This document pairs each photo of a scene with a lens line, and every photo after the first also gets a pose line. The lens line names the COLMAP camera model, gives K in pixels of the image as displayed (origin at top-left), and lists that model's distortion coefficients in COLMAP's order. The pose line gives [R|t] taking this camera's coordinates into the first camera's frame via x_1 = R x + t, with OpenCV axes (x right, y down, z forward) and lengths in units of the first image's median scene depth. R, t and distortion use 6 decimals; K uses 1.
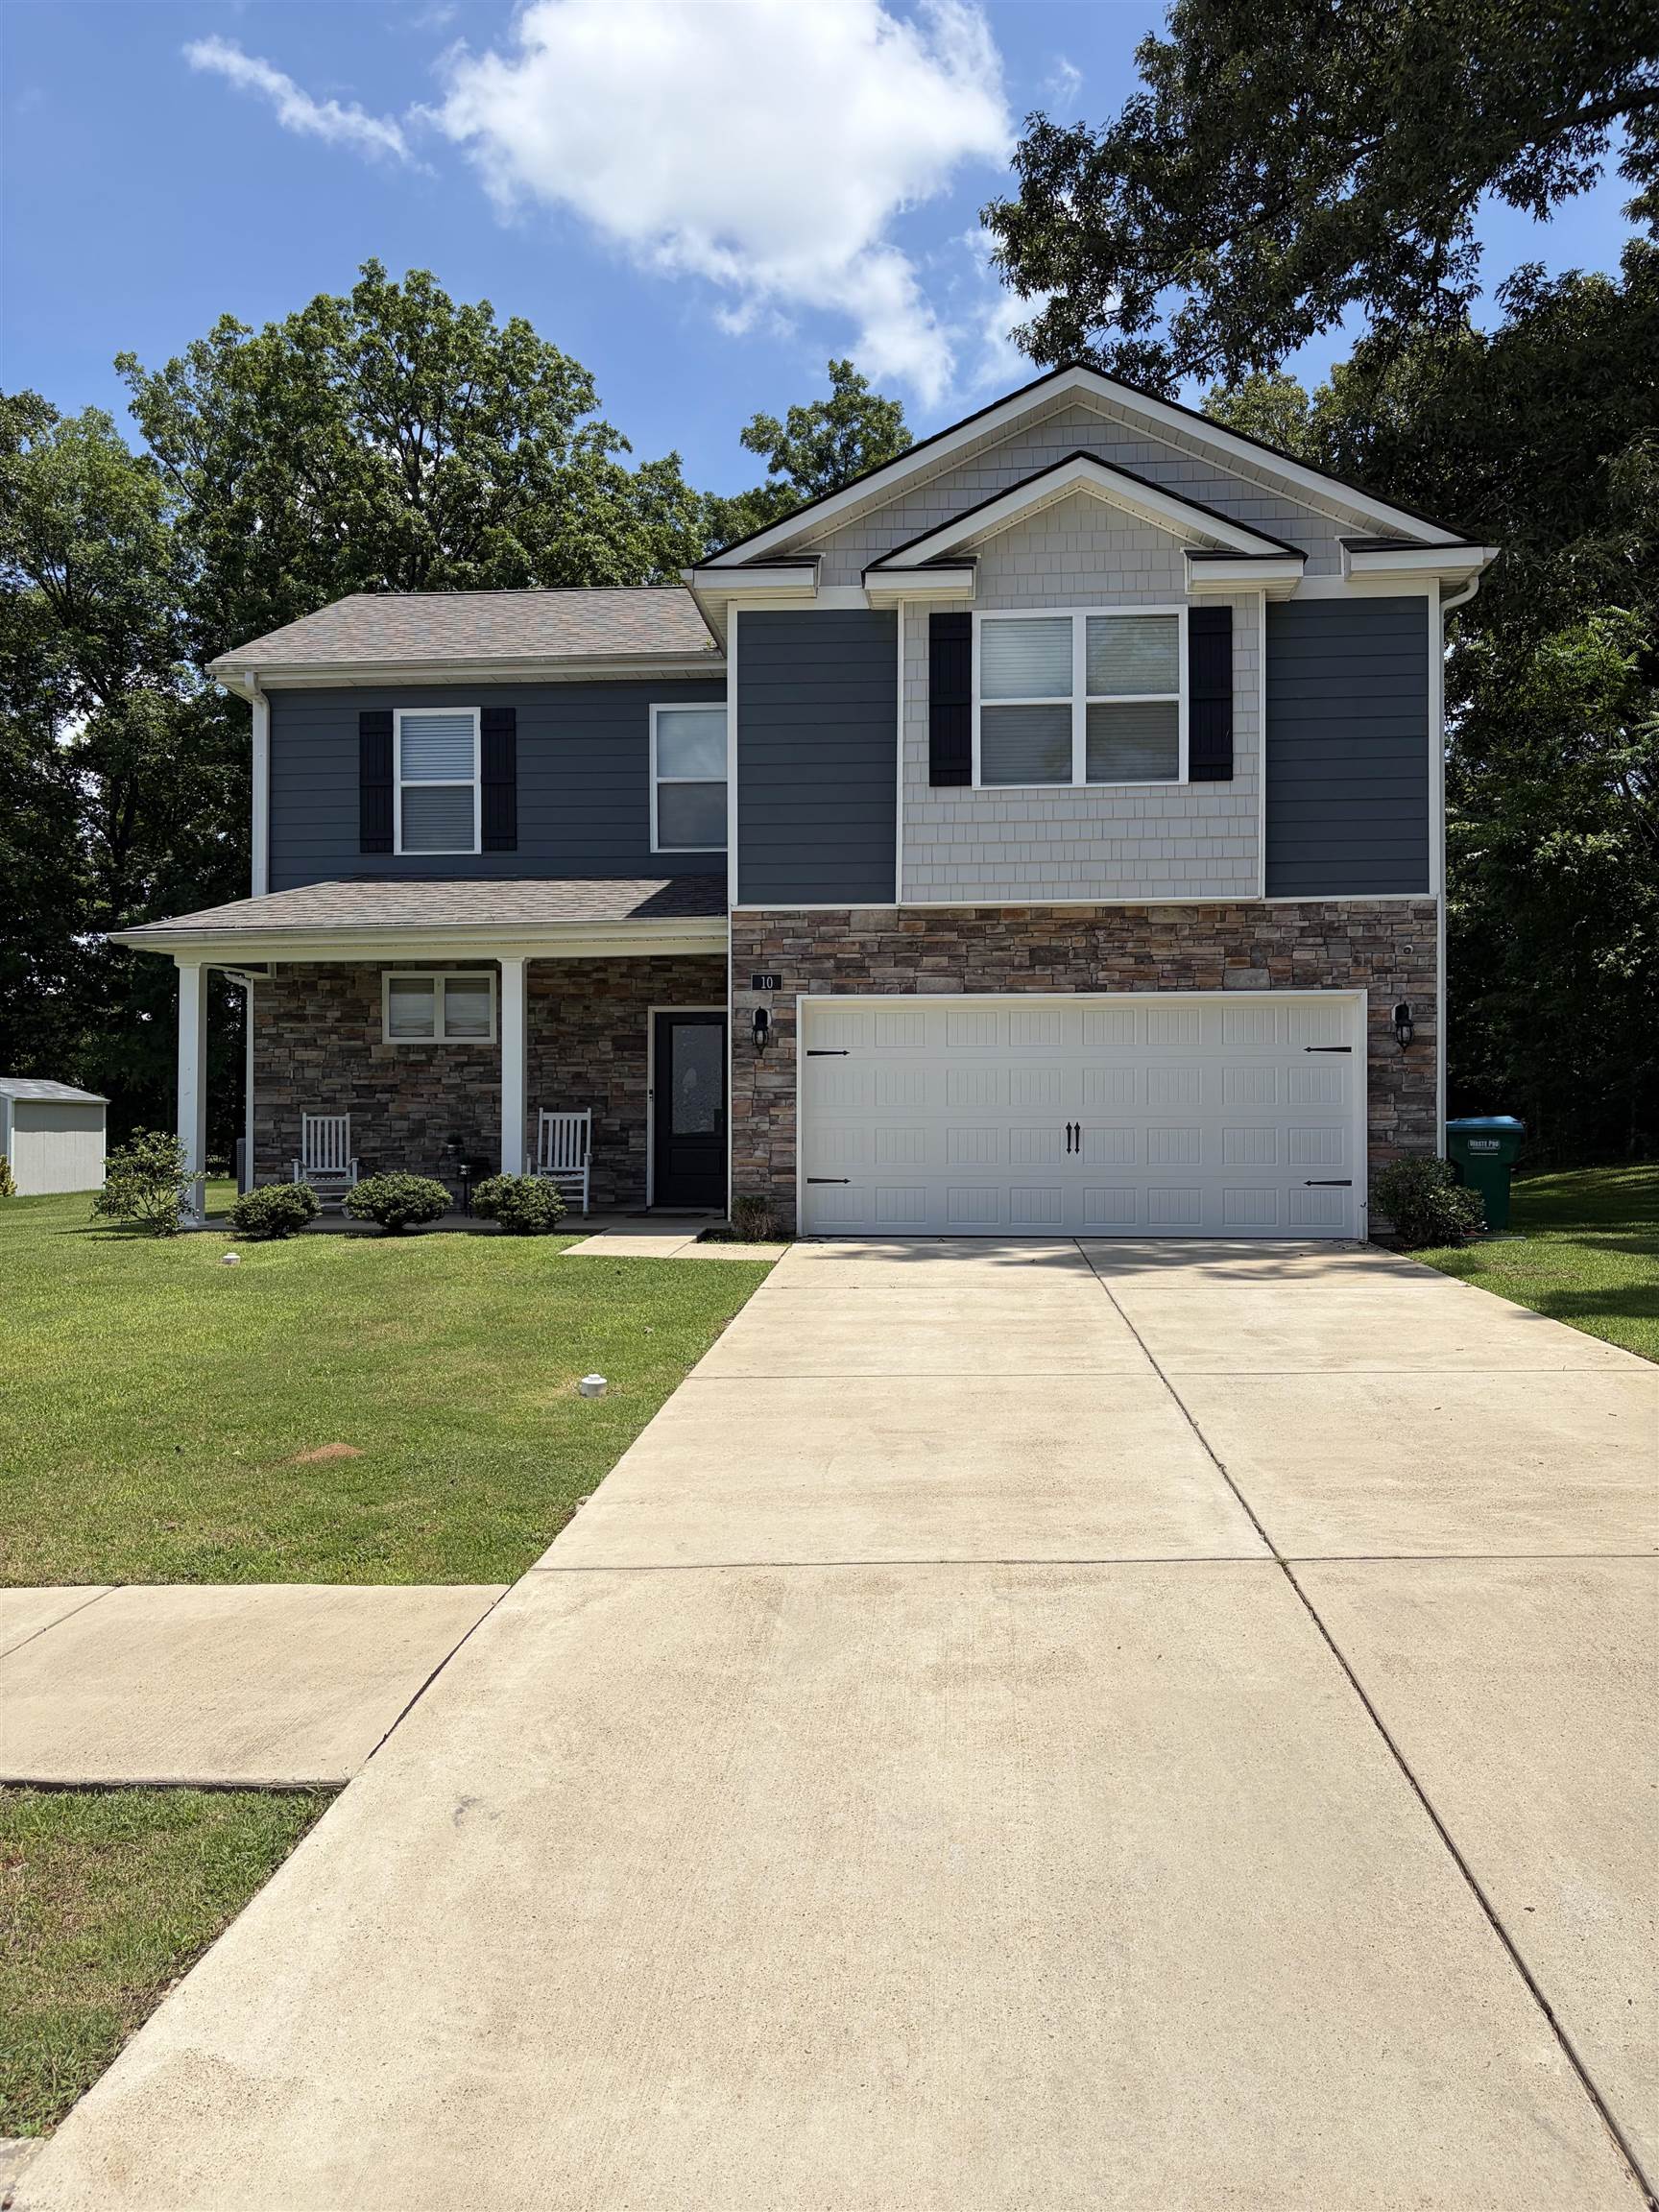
lens RADIAL K [[1691.1, 0, 835.9], [0, 1691.1, 1114.0], [0, 0, 1]] dist [0.014899, 0.015418]
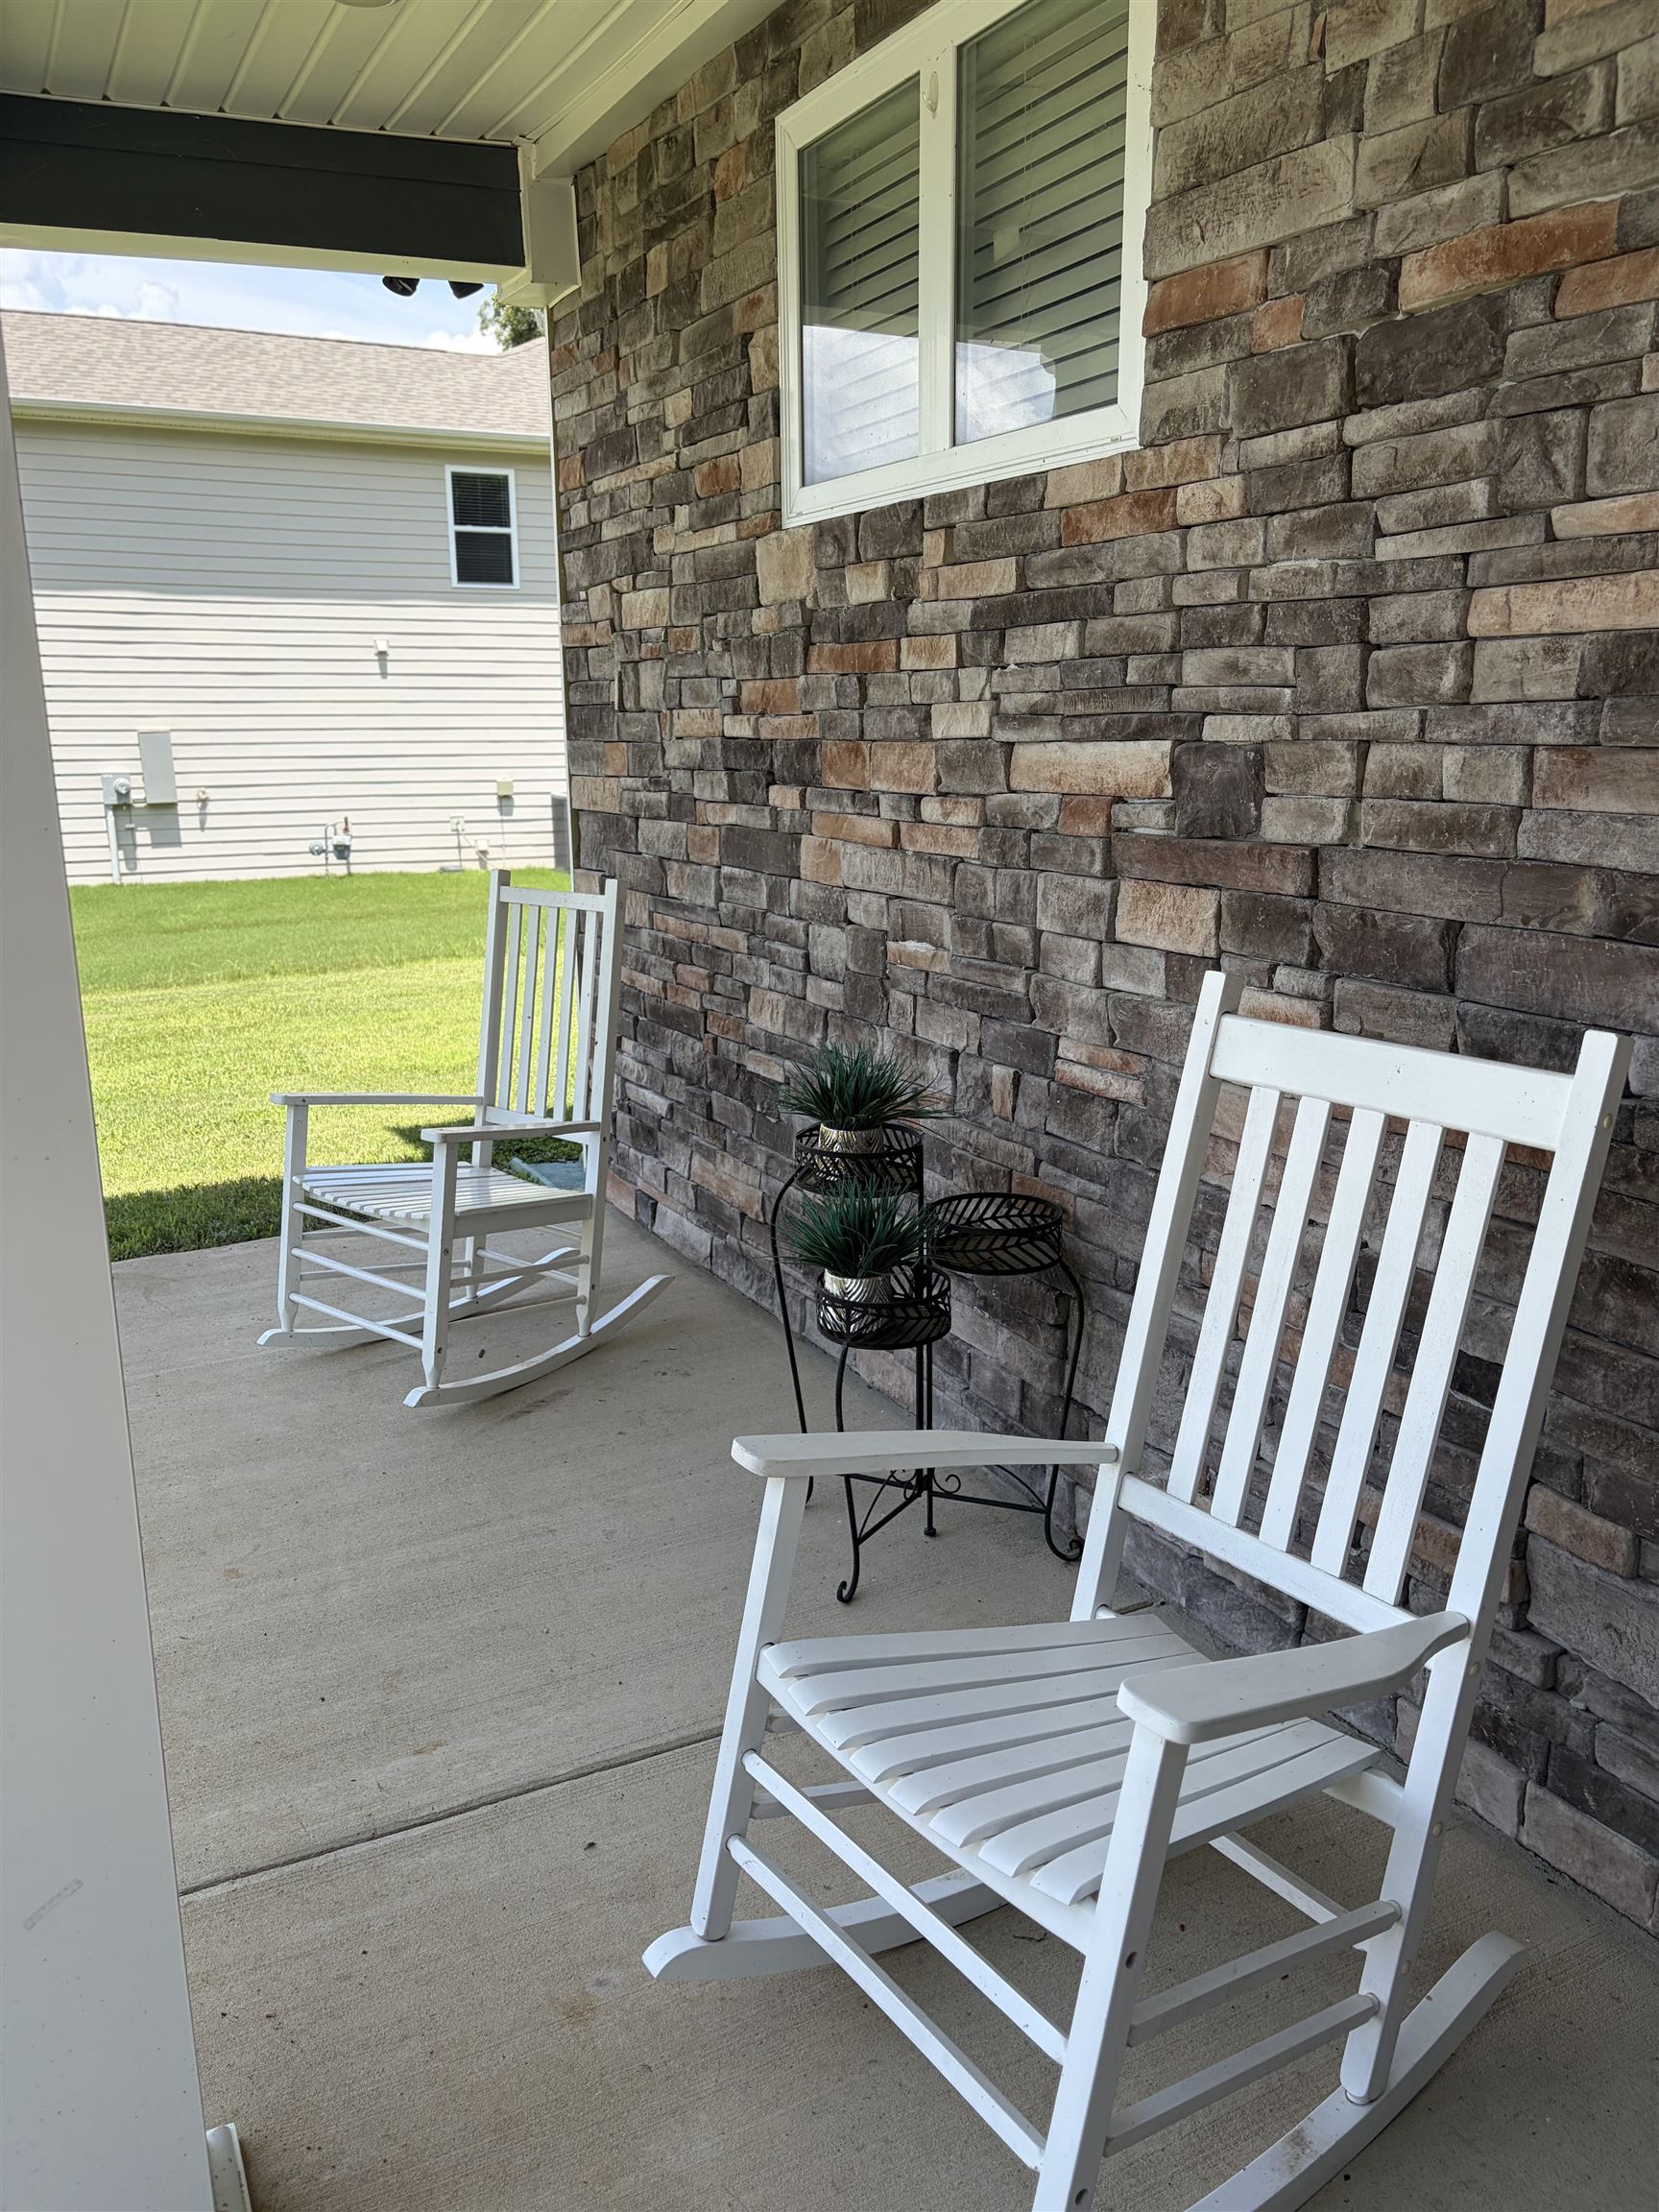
lens RADIAL K [[1691.1, 0, 841.9], [0, 1691.1, 1117.8], [0, 0, 1]] dist [0.014899, 0.015418]
pose [[0.535836, 0.192607, -0.822059, -0.099361], [0.021328, 0.970235, 0.241226, -0.025200], [0.844052, -0.146790, 0.515779, 1.013360]]
